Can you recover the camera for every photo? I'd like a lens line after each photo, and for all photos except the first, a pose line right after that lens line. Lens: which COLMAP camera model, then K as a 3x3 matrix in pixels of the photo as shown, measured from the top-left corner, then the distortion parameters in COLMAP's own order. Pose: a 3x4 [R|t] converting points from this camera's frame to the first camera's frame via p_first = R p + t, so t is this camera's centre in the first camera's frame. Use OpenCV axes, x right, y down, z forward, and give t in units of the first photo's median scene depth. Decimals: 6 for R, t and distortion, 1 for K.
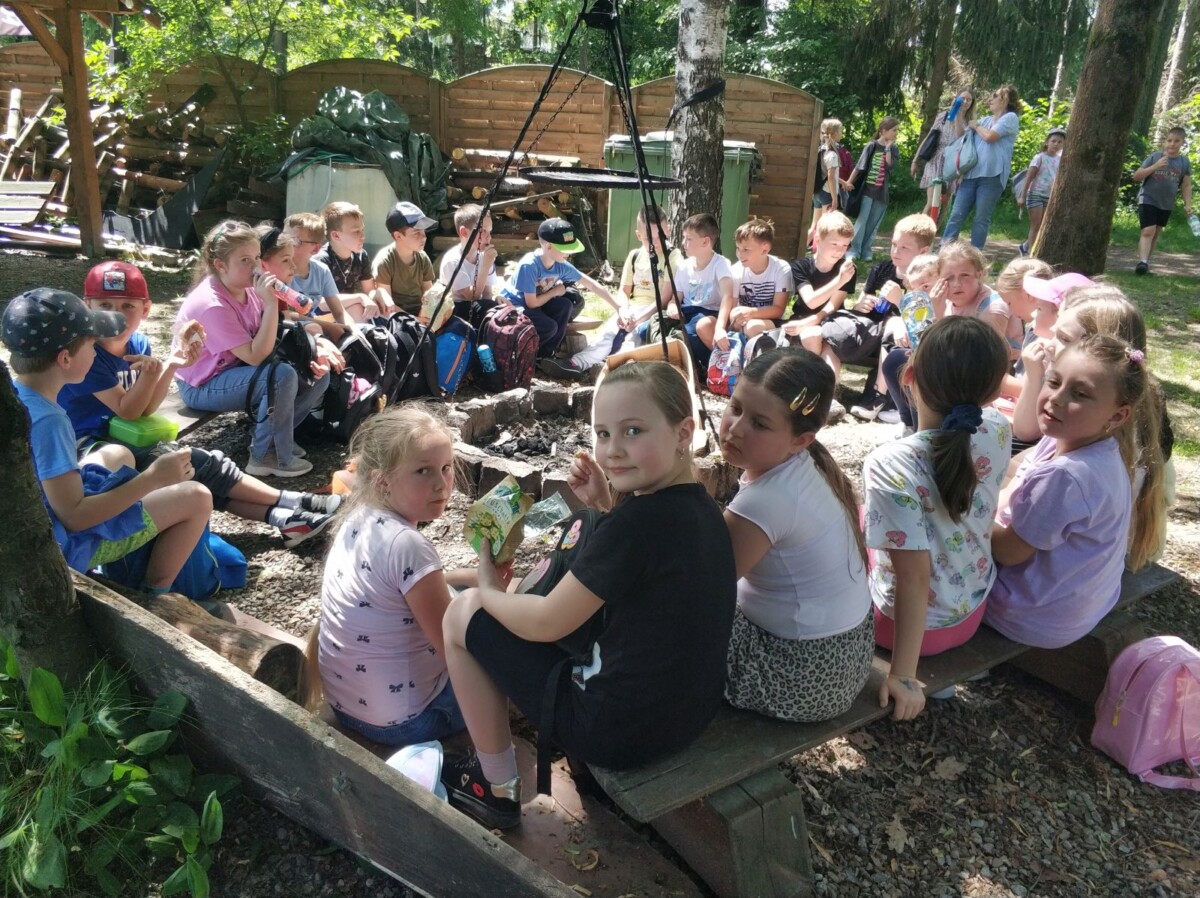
lens RADIAL K [[972.7, 0, 589.7], [0, 972.7, 448.4], [0, 0, 1]] dist [-0.003476, -0.000949]
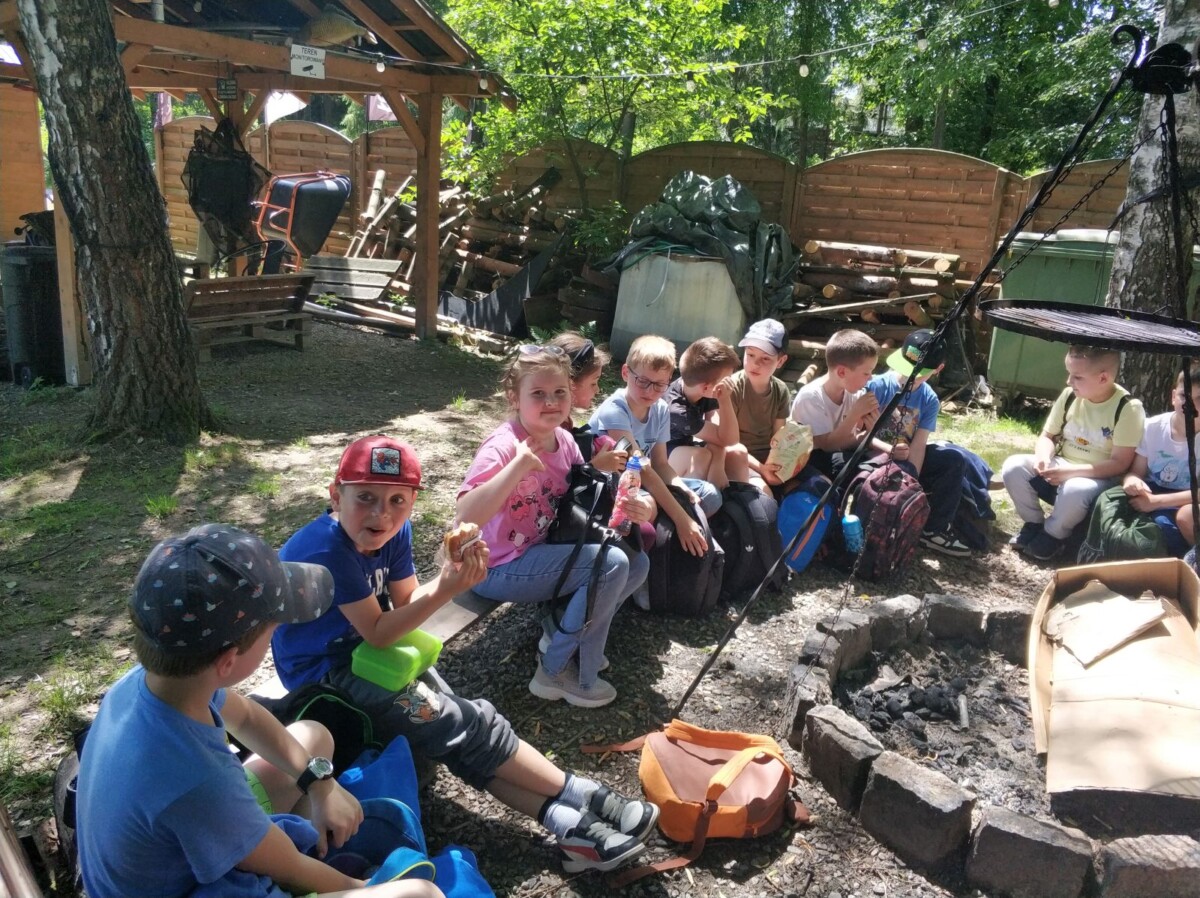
lens RADIAL K [[932.1, 0, 600.0], [0, 932.1, 449.0], [0, 0, 1]] dist [0.113174, -0.241091]
pose [[0.951105, 0.094039, -0.294204, -0.048099], [-0.113521, 0.992286, -0.049819, -0.055655], [0.287249, 0.080781, 0.954443, 0.143527]]
